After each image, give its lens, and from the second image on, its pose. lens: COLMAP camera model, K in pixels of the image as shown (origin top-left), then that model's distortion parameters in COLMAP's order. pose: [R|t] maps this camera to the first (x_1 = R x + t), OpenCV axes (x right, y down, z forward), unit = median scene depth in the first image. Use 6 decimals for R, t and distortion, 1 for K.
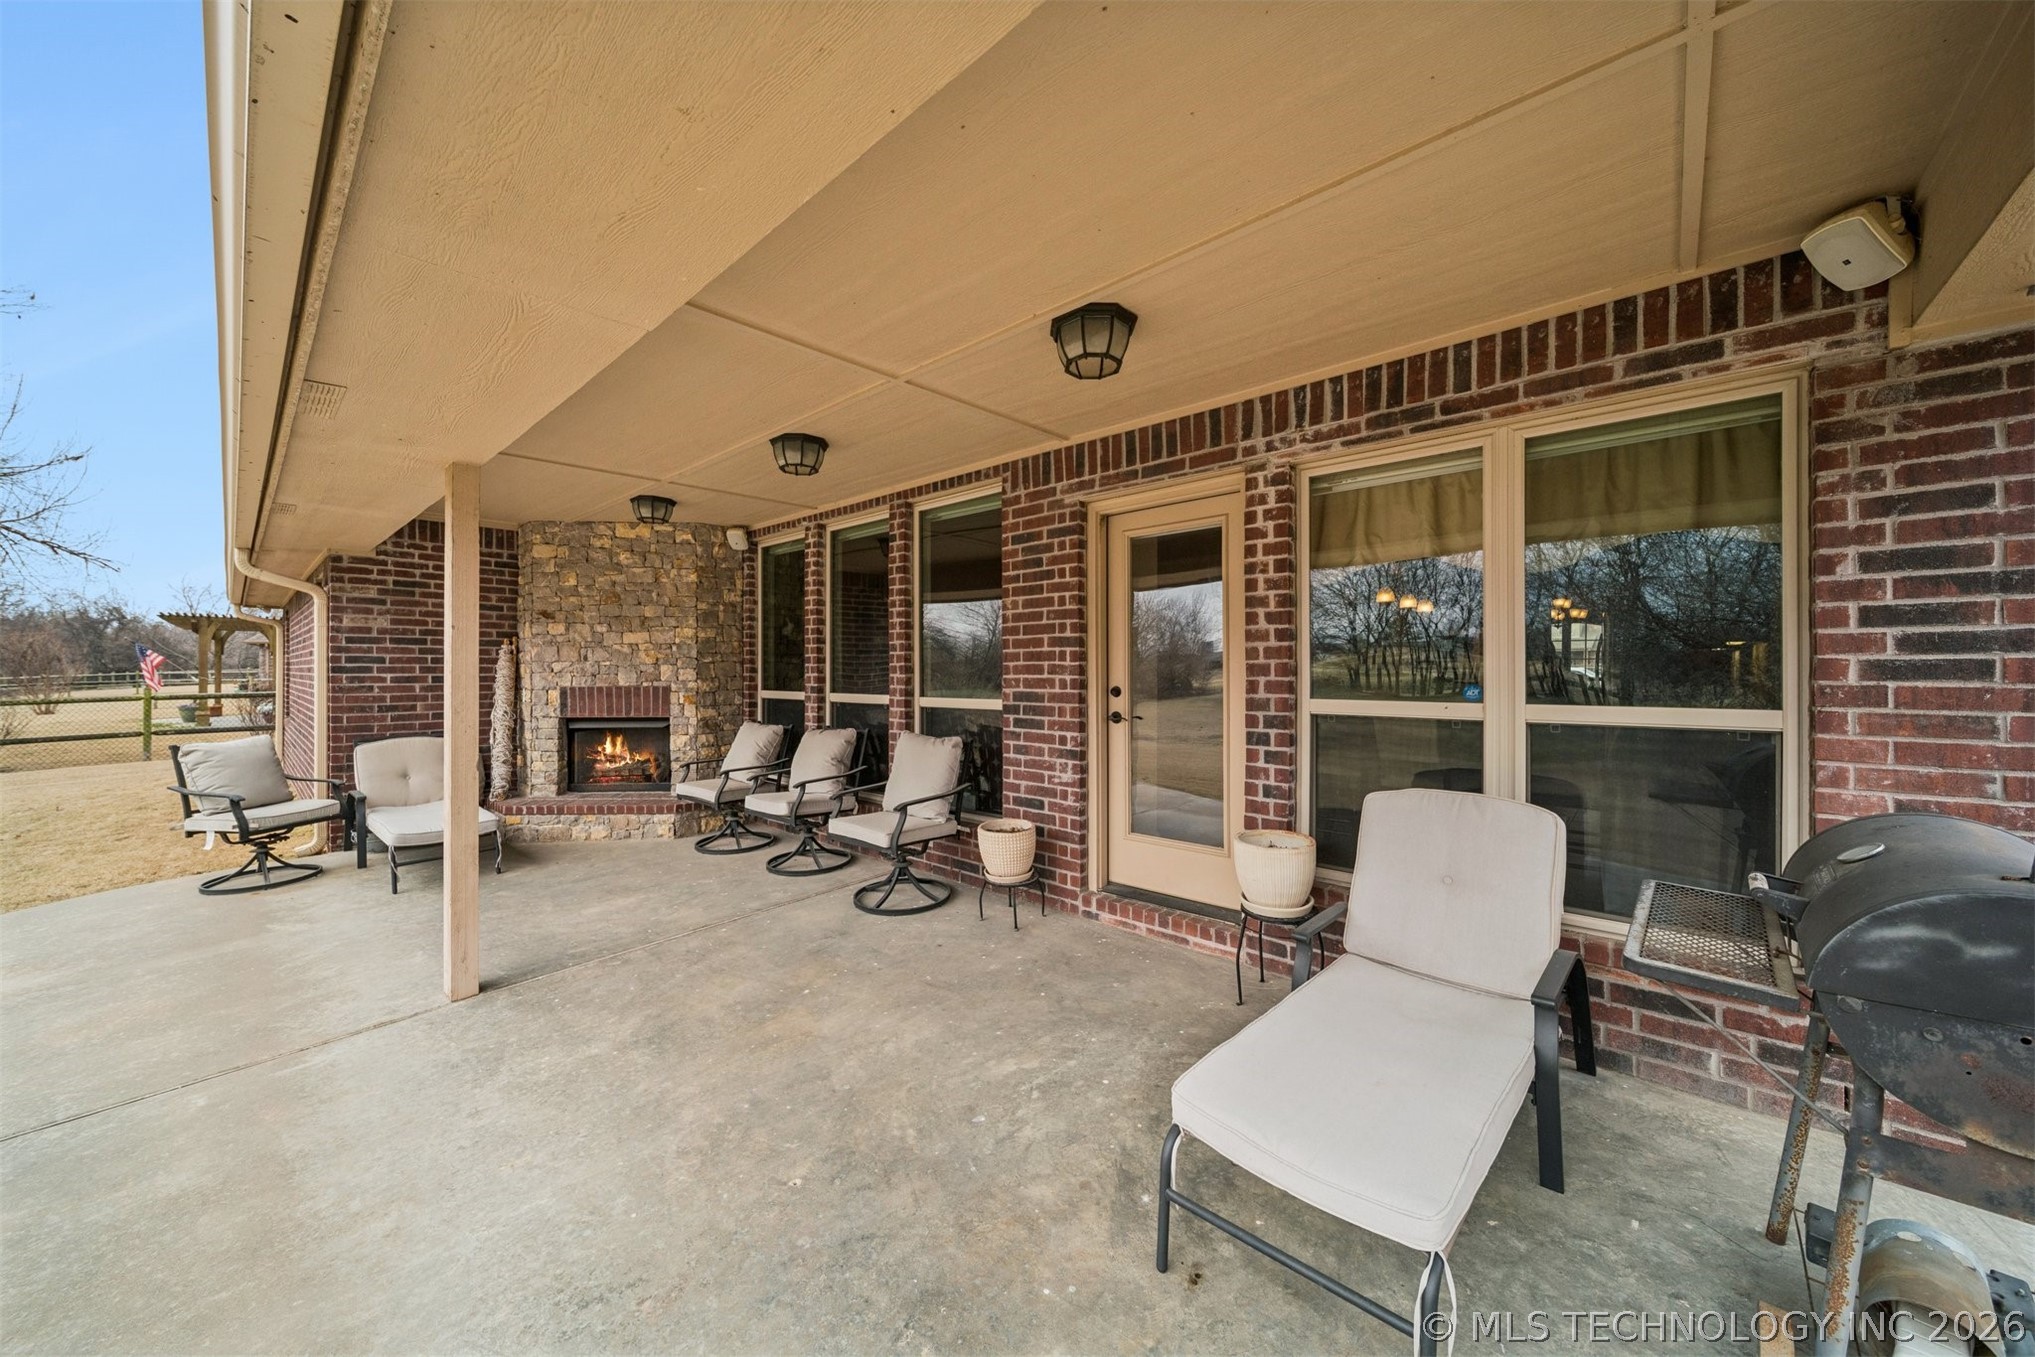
lens RADIAL K [[716.9, 0, 1002.1], [0, 716.9, 671.7], [0, 0, 1]] dist [-0.002202, -0.000354]
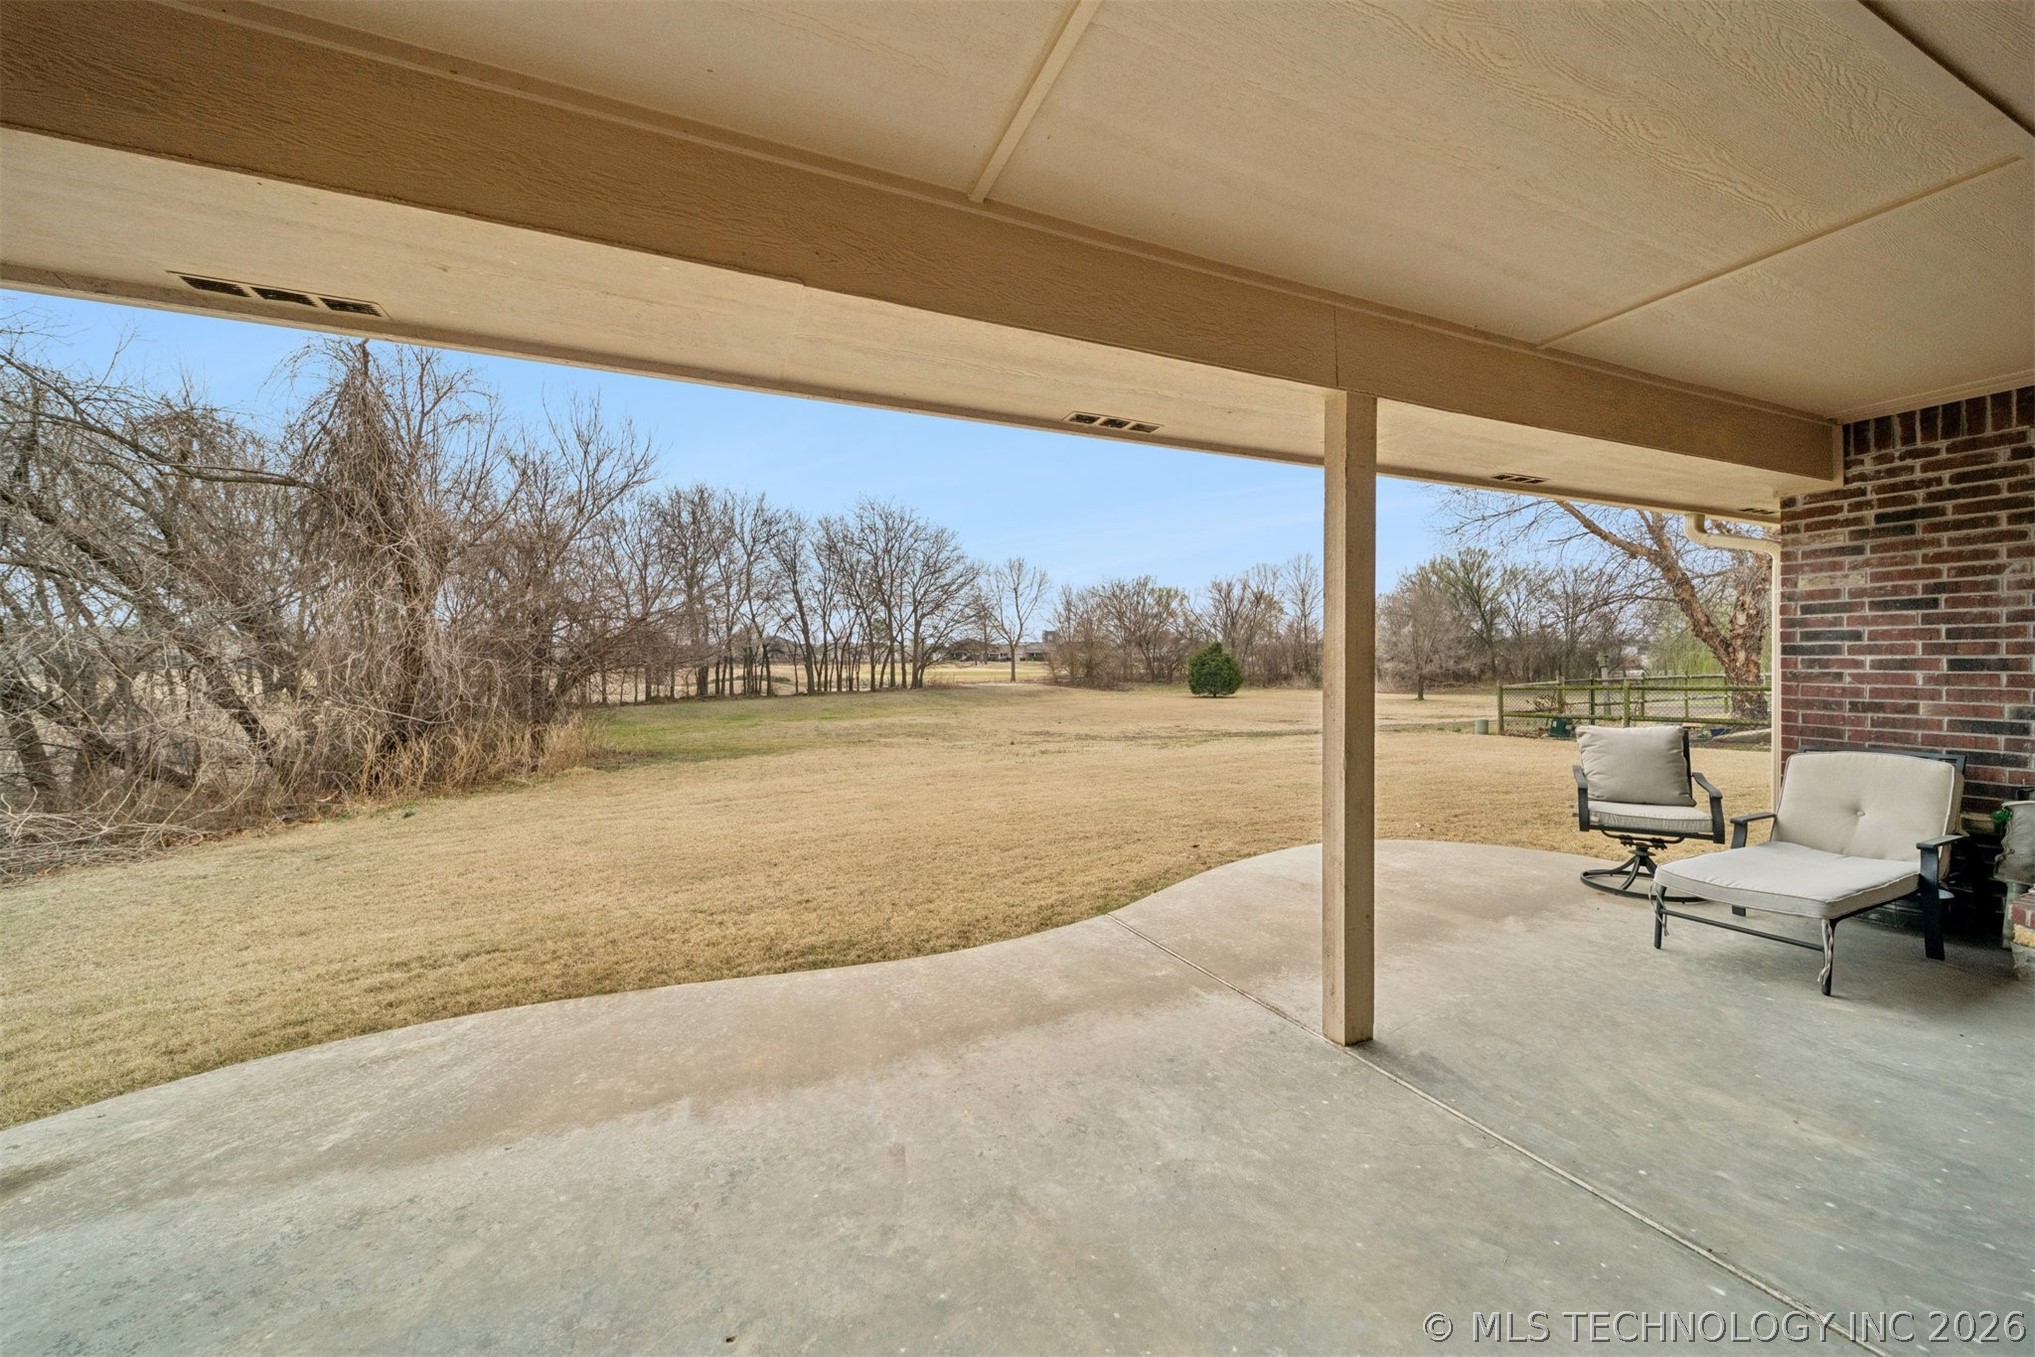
lens RADIAL K [[716.9, 0, 1002.1], [0, 716.9, 671.7], [0, 0, 1]] dist [-0.002202, -0.000354]
pose [[-0.408384, 0.014041, -0.912702, 0.089736], [-0.000746, 0.999876, 0.015716, 0.008433], [0.912810, 0.007099, -0.408323, 0.546395]]
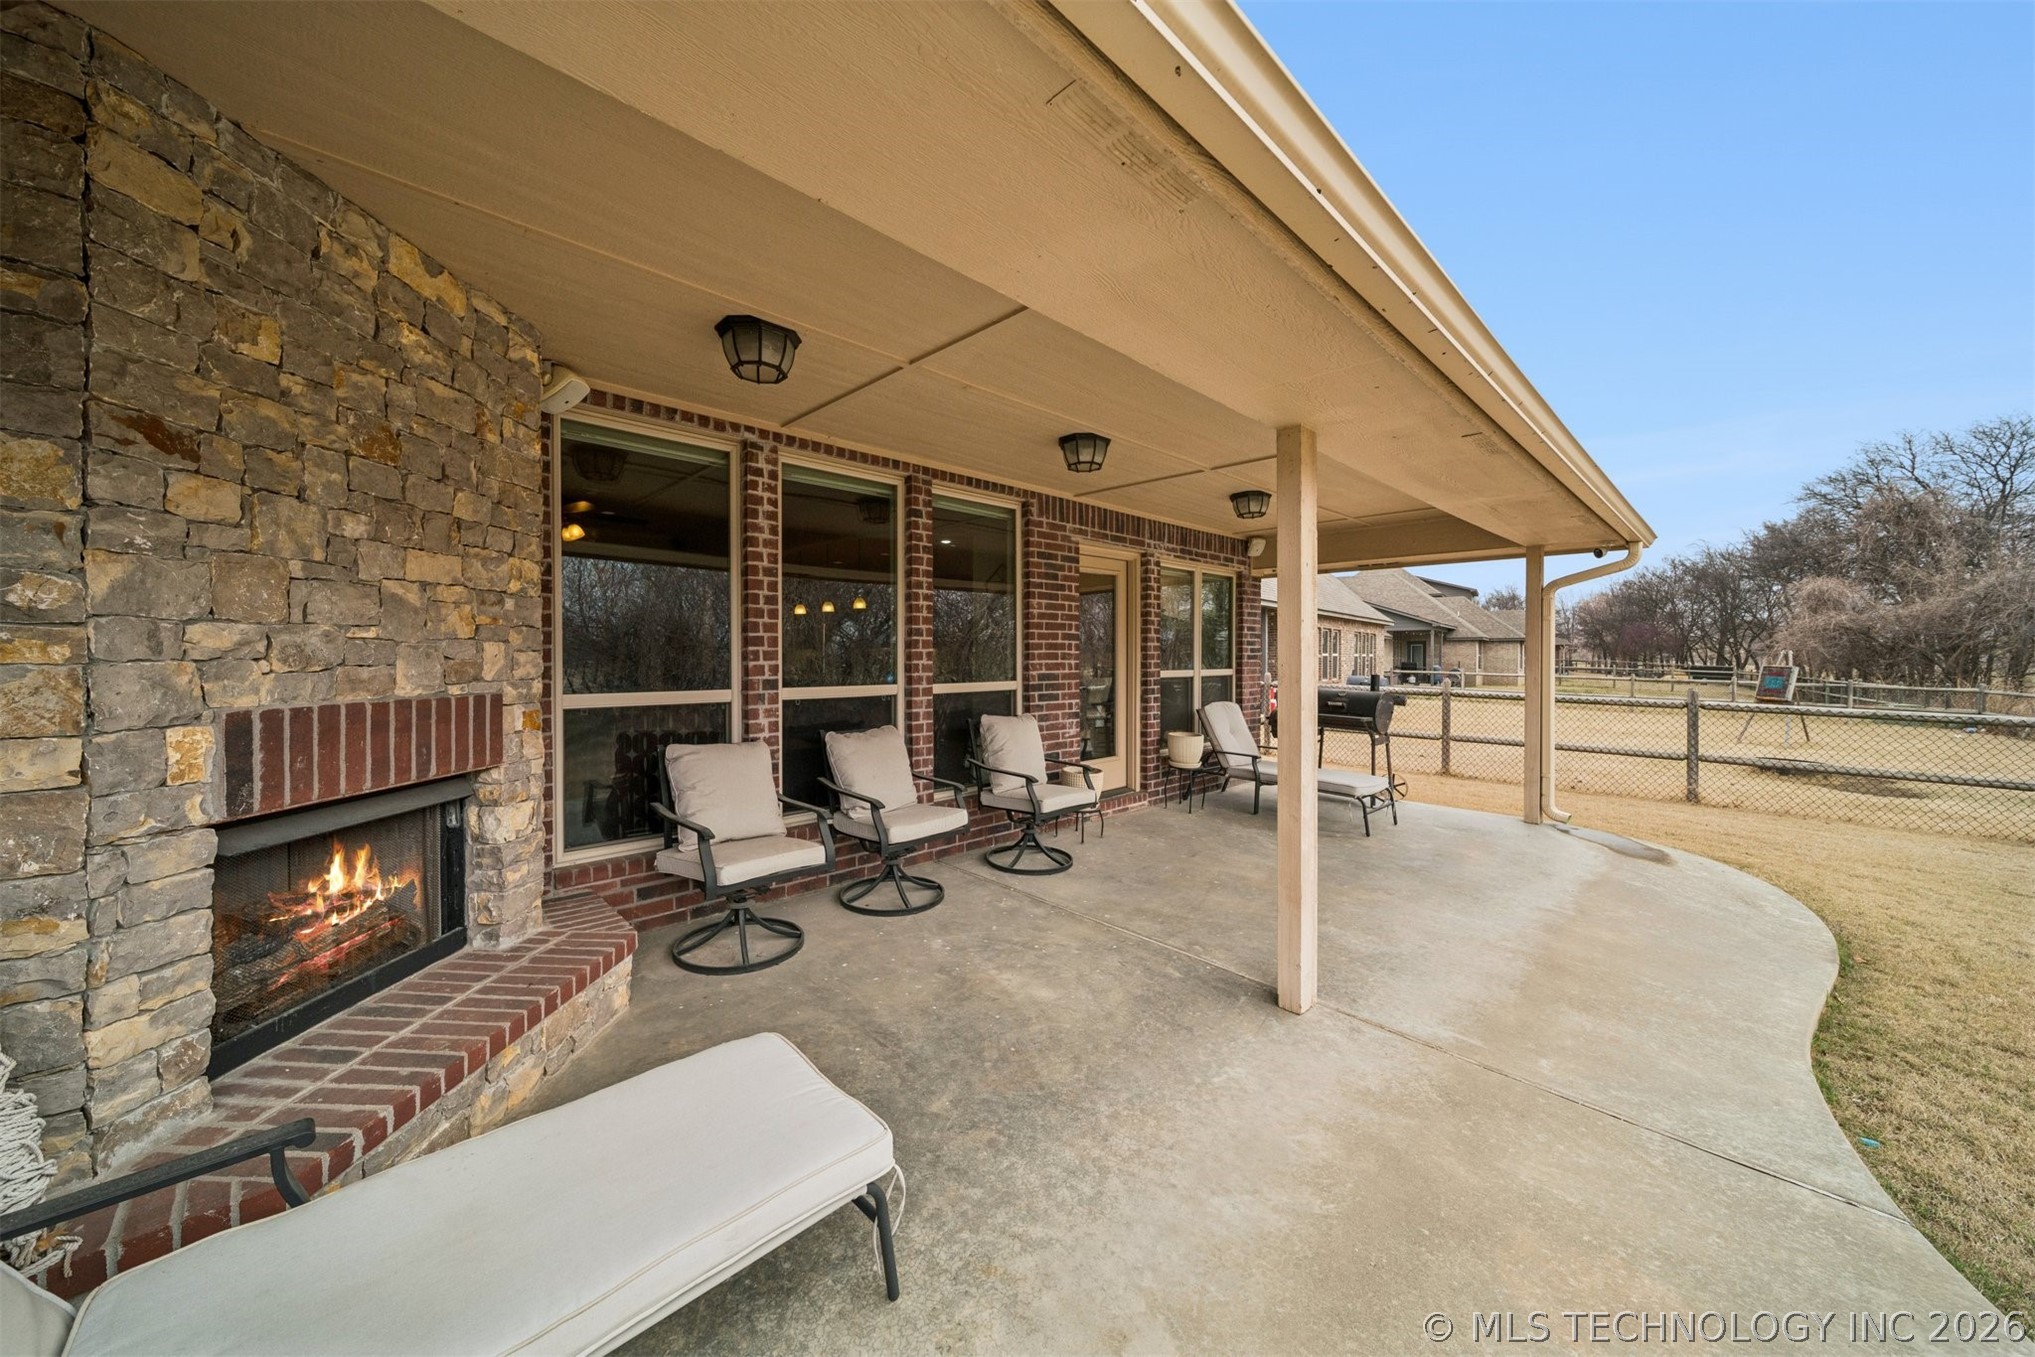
lens RADIAL K [[716.9, 0, 1002.1], [0, 716.9, 671.7], [0, 0, 1]] dist [-0.002202, -0.000354]
pose [[0.060217, -0.016599, 0.998047, -0.951113], [0.004333, 0.999857, 0.016367, 0.002448], [-0.998176, 0.003339, 0.060281, 0.744117]]
